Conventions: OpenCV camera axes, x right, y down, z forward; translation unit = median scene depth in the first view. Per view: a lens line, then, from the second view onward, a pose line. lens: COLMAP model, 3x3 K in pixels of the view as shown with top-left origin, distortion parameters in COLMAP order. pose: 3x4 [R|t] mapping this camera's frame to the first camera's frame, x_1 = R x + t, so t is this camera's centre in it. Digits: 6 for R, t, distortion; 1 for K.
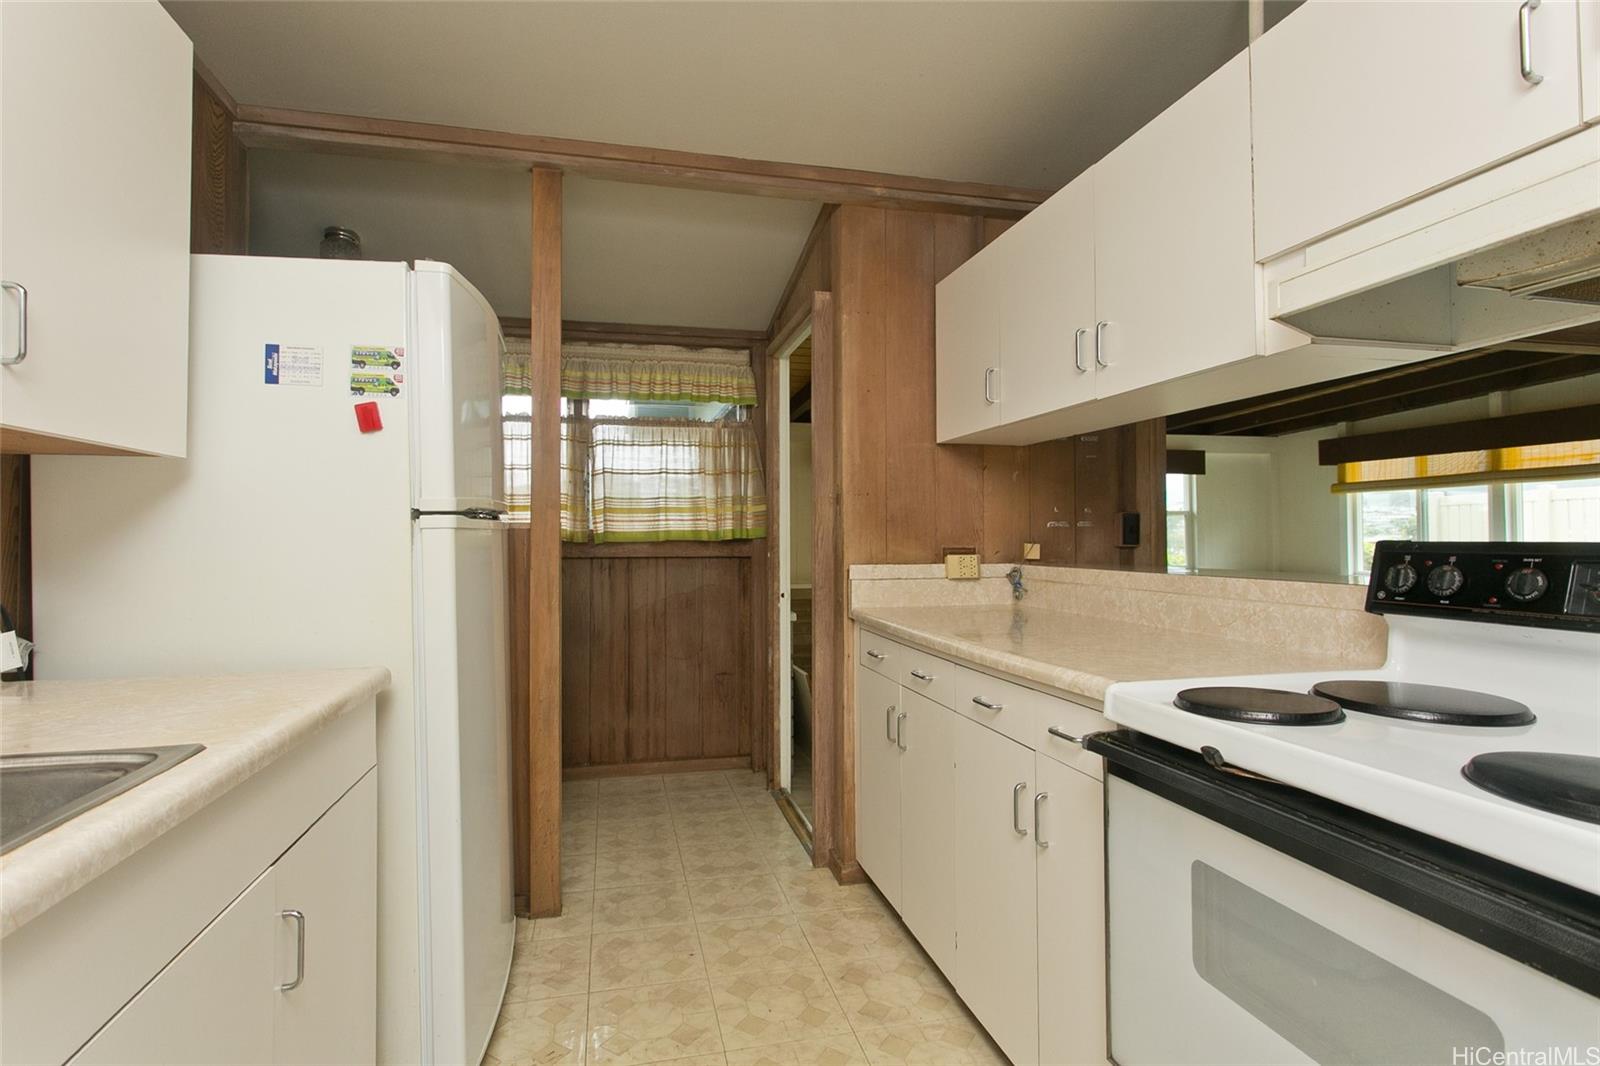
lens RADIAL K [[771.8, 0, 781.1], [0, 771.8, 526.0], [0, 0, 1]] dist [0.001250, 0.000308]
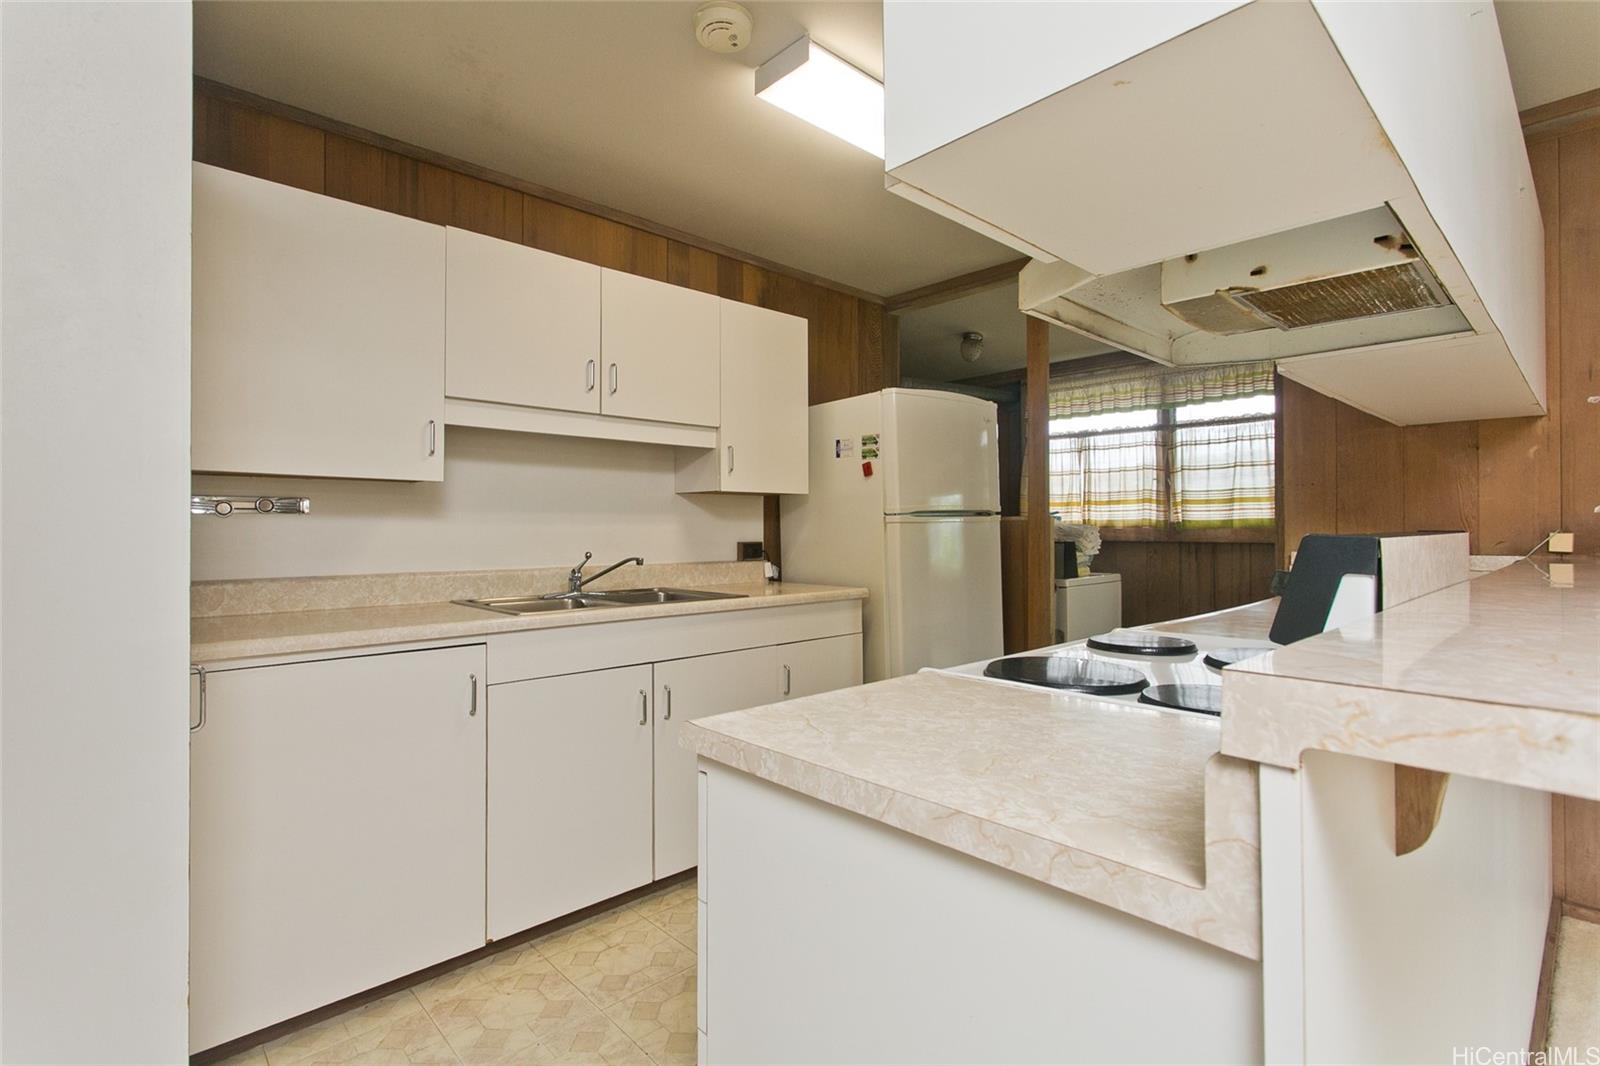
lens RADIAL K [[762.2, 0, 802.3], [0, 762.2, 523.5], [0, 0, 1]] dist [0.005303, 0.000911]
pose [[0.502741, -0.004918, -0.864423, 0.477941], [0.016527, 0.999856, 0.003923, -0.002034], [0.864279, -0.016258, 0.502750, -0.079437]]
